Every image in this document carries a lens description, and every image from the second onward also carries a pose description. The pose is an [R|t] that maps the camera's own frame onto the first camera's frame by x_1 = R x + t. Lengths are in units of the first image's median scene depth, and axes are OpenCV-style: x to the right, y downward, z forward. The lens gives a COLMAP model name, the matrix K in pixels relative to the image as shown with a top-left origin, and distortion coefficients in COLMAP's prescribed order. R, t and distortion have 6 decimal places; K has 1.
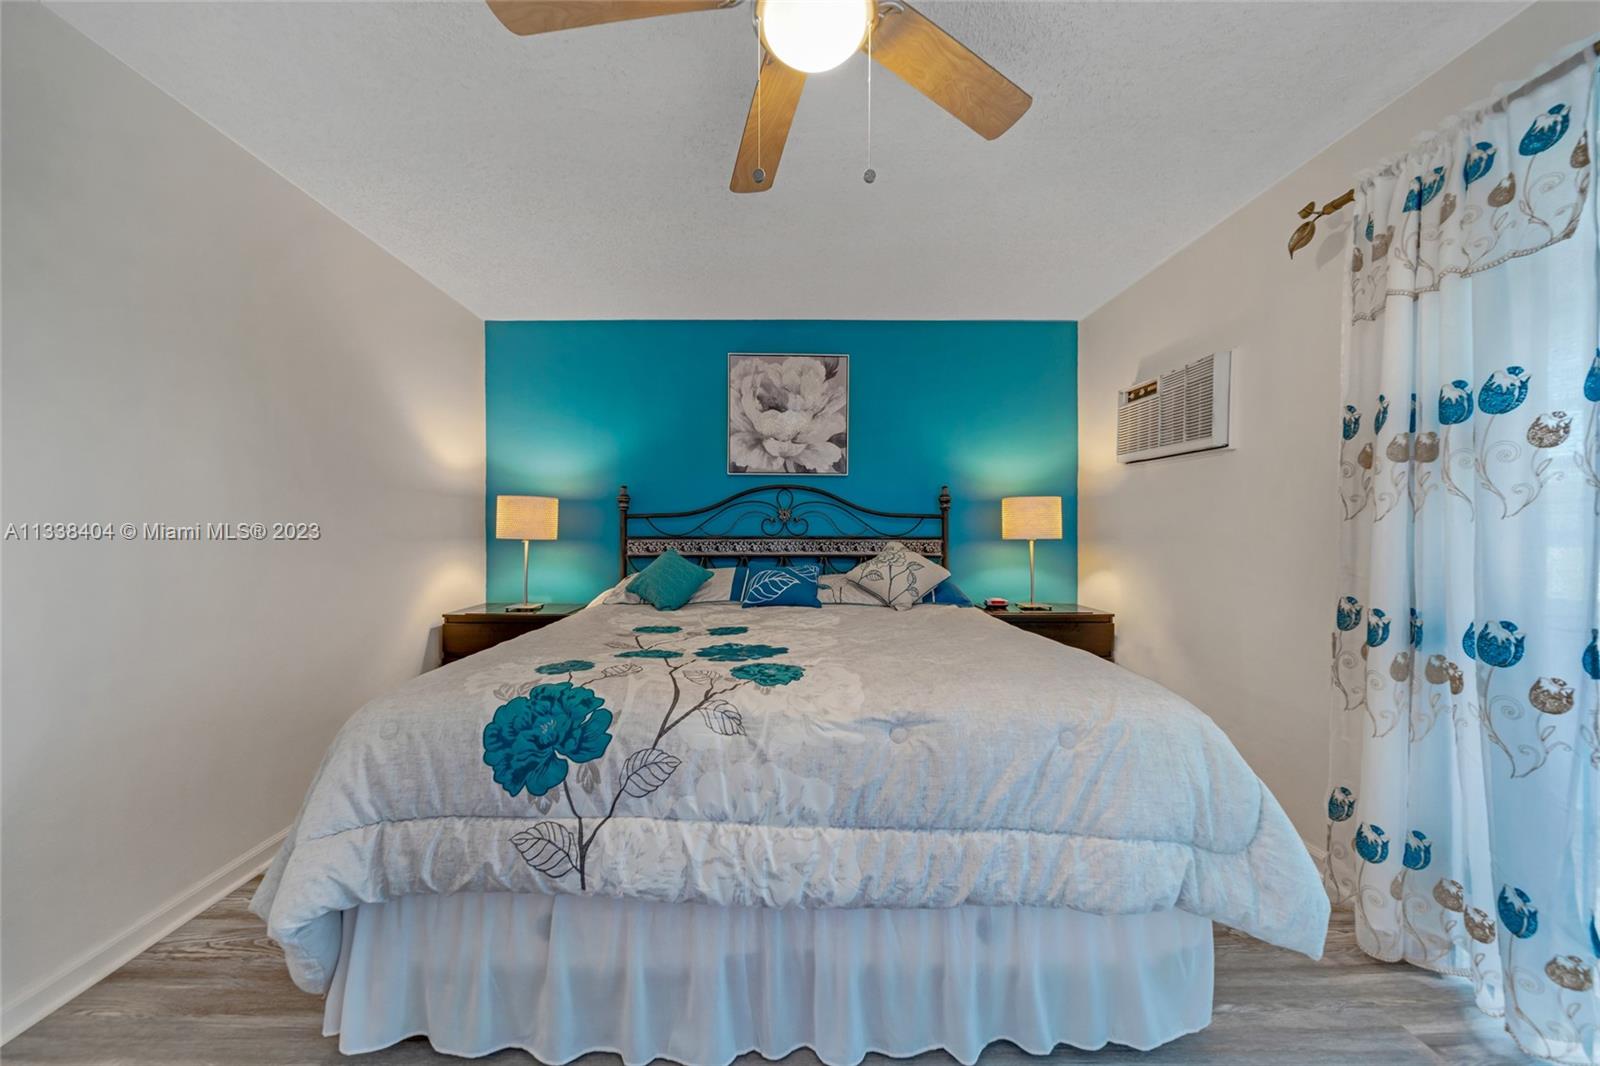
lens RADIAL K [[556.5, 0, 792.5], [0, 556.5, 534.2], [0, 0, 1]] dist [0.007661, -0.003369]
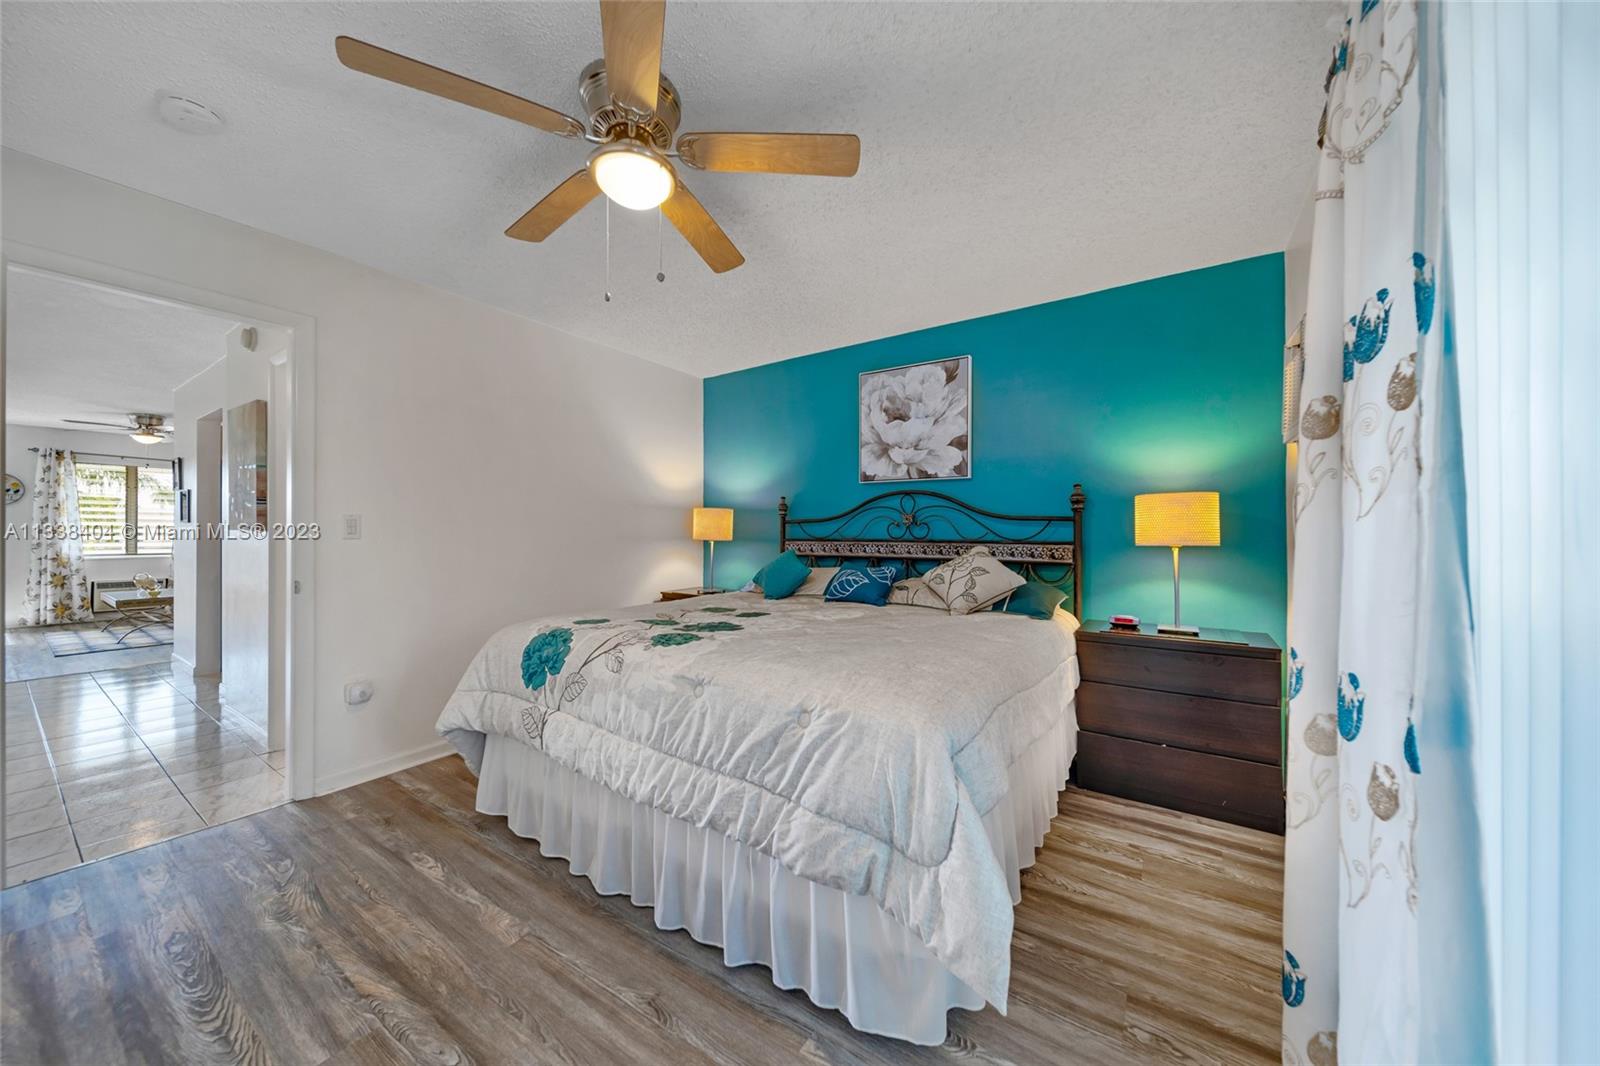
lens RADIAL K [[556.5, 0, 795.0], [0, 556.5, 533.2], [0, 0, 1]] dist [0.007661, -0.003369]
pose [[0.817381, 0.002303, -0.576092, 0.442824], [-0.006156, 0.999970, -0.004736, -0.002044], [0.576064, 0.007418, 0.817371, 0.025352]]
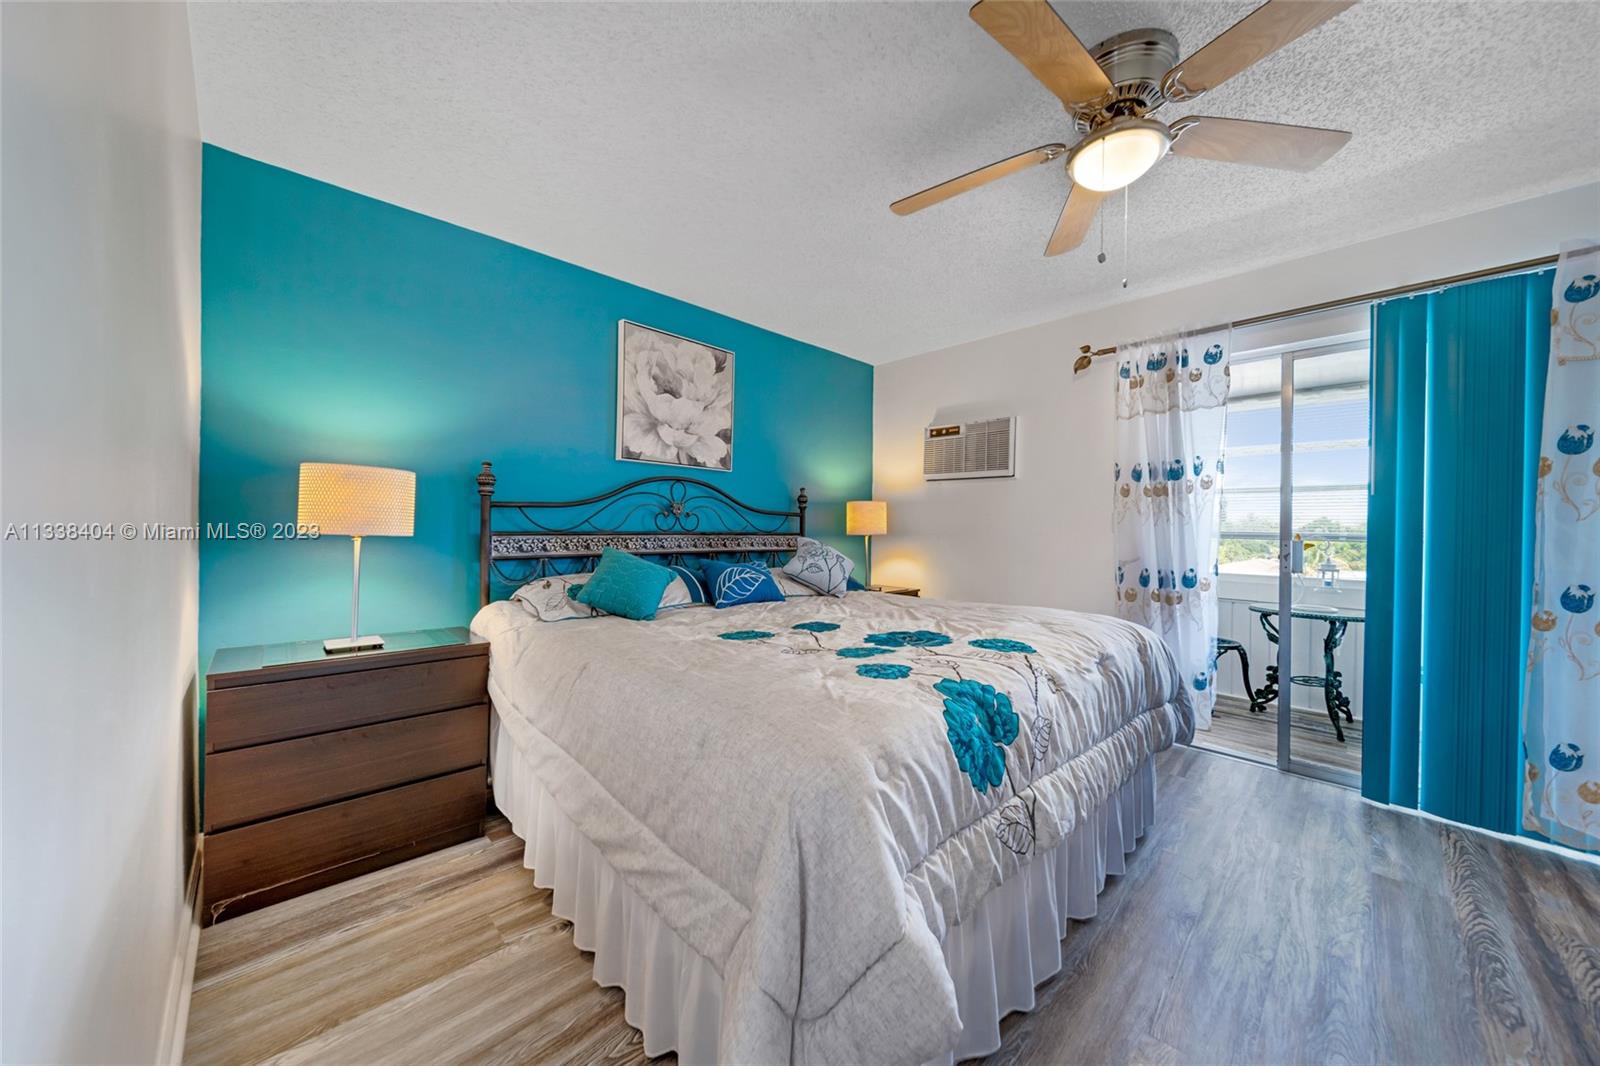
lens RADIAL K [[556.5, 0, 801.4], [0, 556.5, 532.8], [0, 0, 1]] dist [0.007661, -0.003369]
pose [[0.722215, 0.002134, 0.691665, -0.542594], [-0.005884, 0.999978, 0.003059, 0.001324], [-0.691644, -0.006279, 0.722212, 0.195395]]
